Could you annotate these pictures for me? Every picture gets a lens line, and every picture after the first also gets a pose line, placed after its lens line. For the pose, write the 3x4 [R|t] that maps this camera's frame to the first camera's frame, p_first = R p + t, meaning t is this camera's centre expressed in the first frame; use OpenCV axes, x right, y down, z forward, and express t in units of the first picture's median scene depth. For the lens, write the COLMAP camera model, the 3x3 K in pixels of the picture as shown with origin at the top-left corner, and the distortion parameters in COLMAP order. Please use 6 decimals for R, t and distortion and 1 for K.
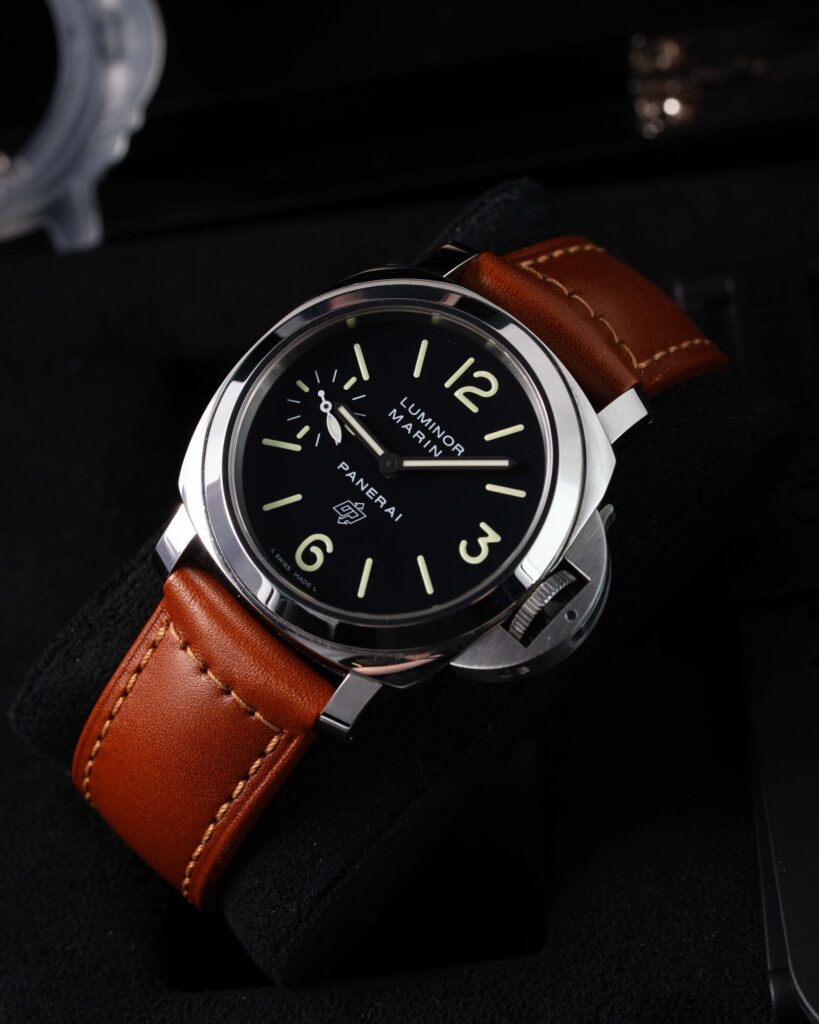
lens RADIAL K [[5419.3, 0, 409.5], [0, 5419.3, 511.6], [0, 0, 1]] dist [-0.152445, 0.000000]
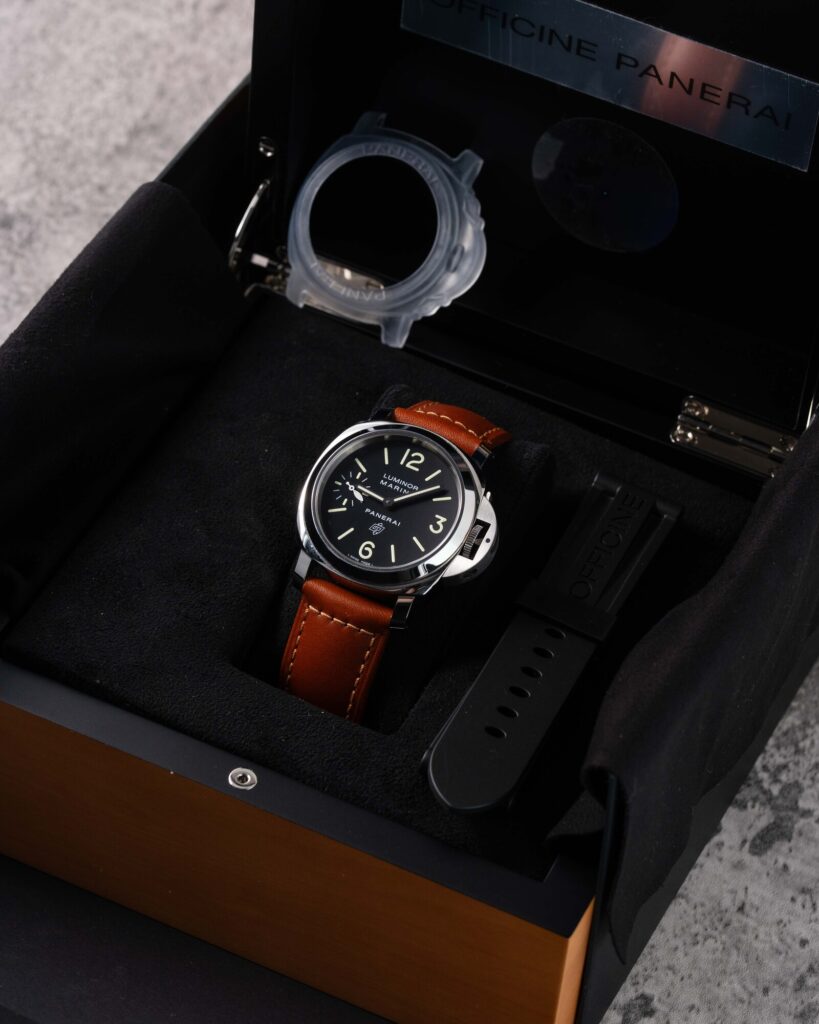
lens RADIAL K [[5419.3, 0, 409.3], [0, 5419.3, 512.5], [0, 0, 1]] dist [-0.152445, 0.000000]
pose [[0.954043, -0.273484, 0.122505, -0.265228], [0.288973, 0.947848, -0.134457, 0.292493], [-0.079344, 0.163679, 0.983318, -1.160356]]
